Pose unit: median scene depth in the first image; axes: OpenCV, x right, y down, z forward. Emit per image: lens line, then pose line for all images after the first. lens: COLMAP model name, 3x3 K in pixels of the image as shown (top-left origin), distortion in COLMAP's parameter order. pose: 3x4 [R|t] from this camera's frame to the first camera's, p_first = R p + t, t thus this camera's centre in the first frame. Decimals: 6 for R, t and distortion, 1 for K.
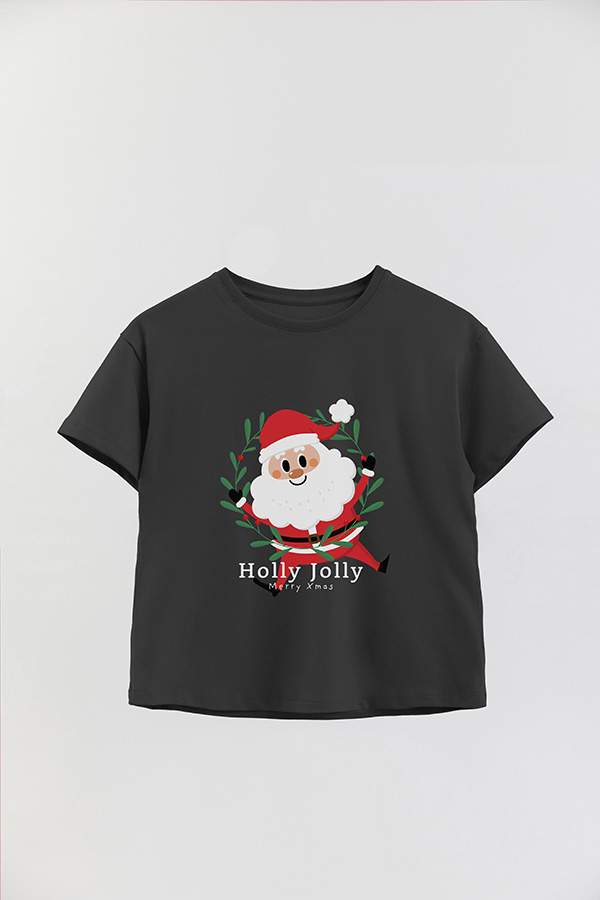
lens RADIAL K [[1638.7, 0, 300.0], [0, 1638.7, 450.0], [0, 0, 1]] dist [0.008012, 0.014059]
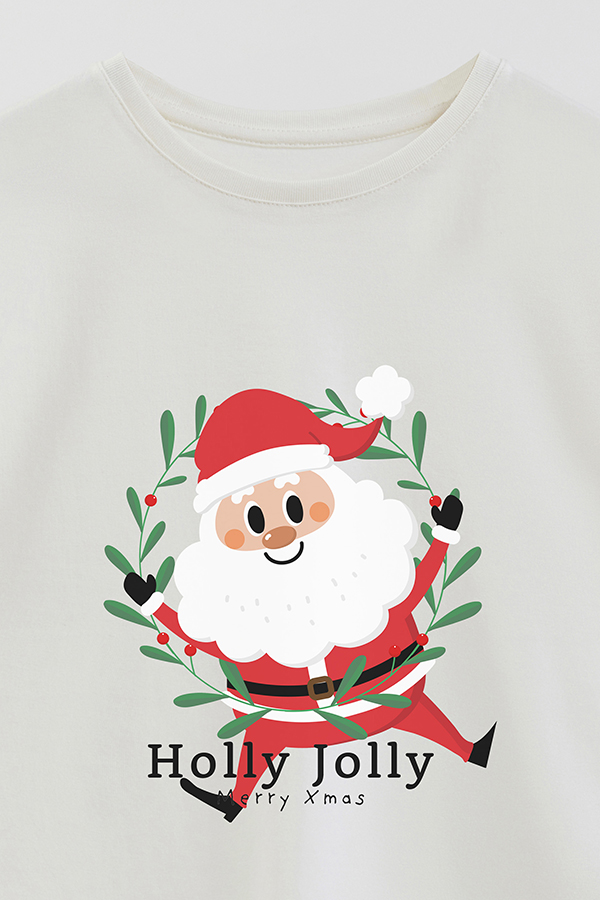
lens RADIAL K [[1638.7, 0, 300.0], [0, 1638.7, 450.0], [0, 0, 1]] dist [0.008012, 0.014059]
pose [[0.999995, -0.002962, 0.001232, 0.002665], [0.002824, 0.994981, 0.100028, -0.052244], [-0.001522, -0.100024, 0.994984, 0.571416]]
